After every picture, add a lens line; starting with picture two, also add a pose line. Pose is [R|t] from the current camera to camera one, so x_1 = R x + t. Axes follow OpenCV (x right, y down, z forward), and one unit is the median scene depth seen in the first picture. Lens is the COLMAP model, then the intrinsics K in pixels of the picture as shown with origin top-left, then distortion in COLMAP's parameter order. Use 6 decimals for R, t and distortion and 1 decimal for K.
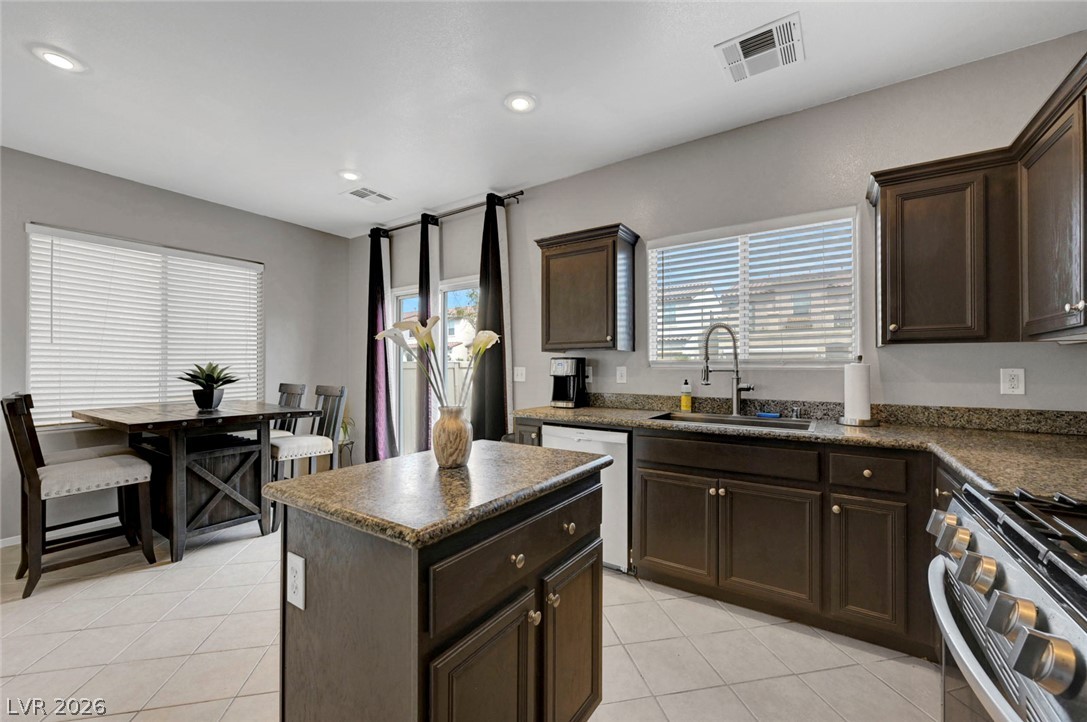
lens RADIAL K [[428.8, 0, 544.4], [0, 428.8, 363.4], [0, 0, 1]] dist [-0.001804, 0.000194]
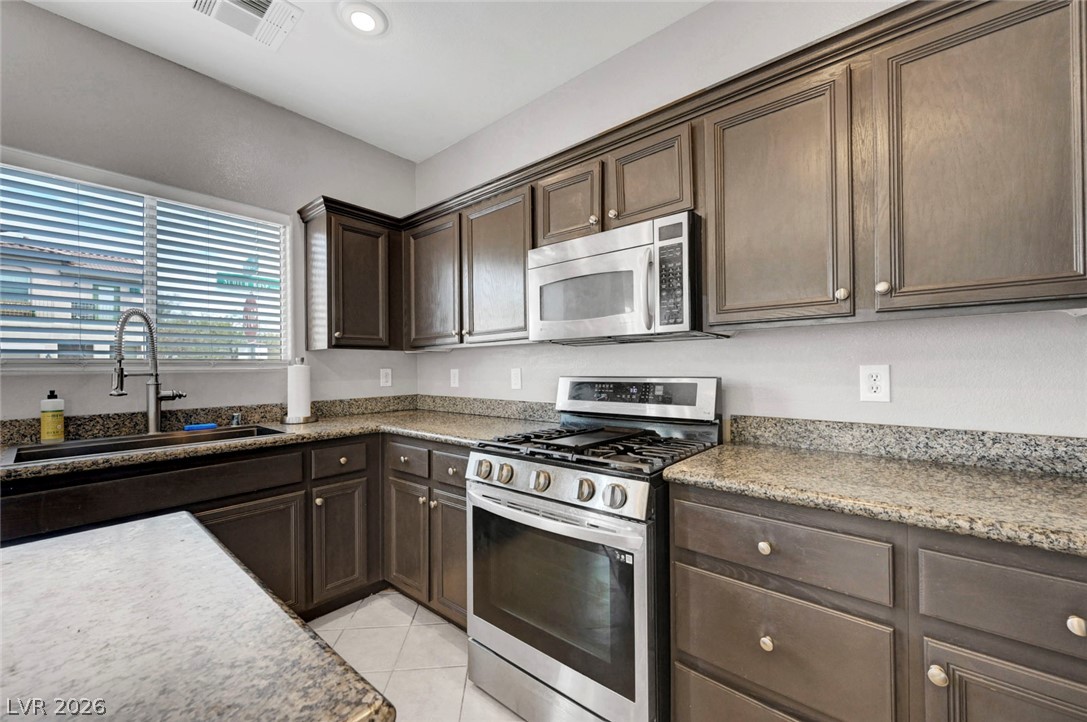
lens RADIAL K [[428.8, 0, 548.7], [0, 428.8, 364.0], [0, 0, 1]] dist [-0.001804, 0.000194]
pose [[0.106599, 0.004279, 0.994293, -0.202287], [-0.000193, 0.999991, -0.004283, 0.001786], [-0.994302, 0.000264, 0.106599, 0.202696]]
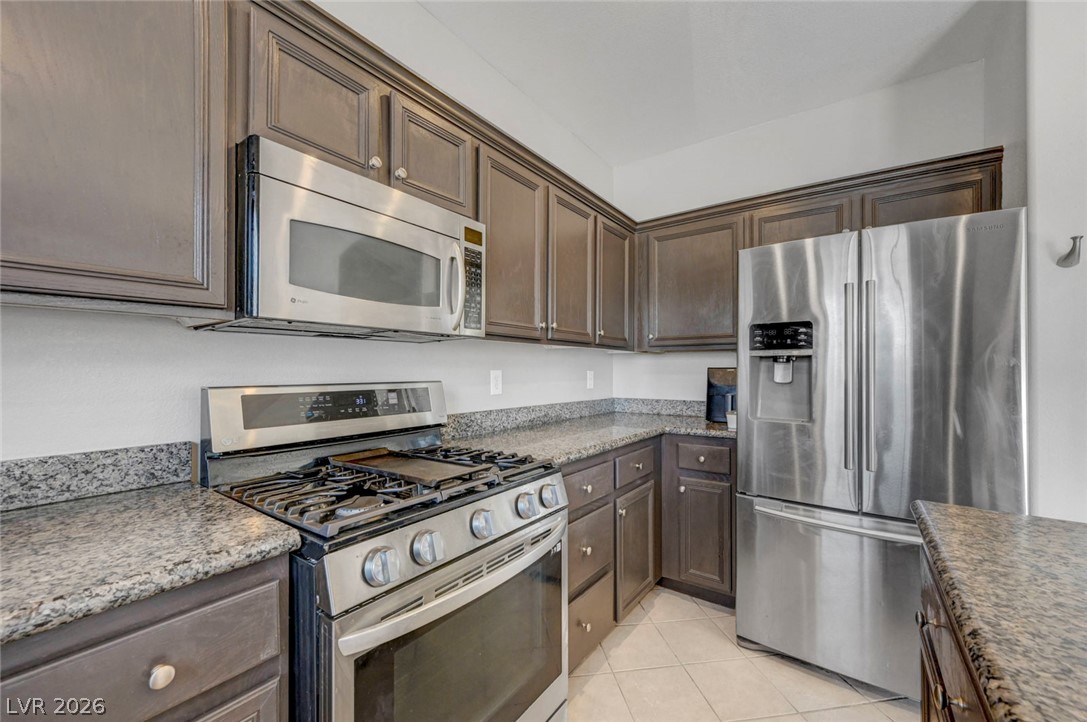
lens RADIAL K [[428.8, 0, 549.1], [0, 428.8, 367.7], [0, 0, 1]] dist [-0.001804, 0.000194]
pose [[-0.999609, -0.005581, 0.027384, 0.208799], [-0.005957, 0.999889, -0.013661, 0.005533], [-0.027305, -0.013819, -0.999532, 0.615755]]
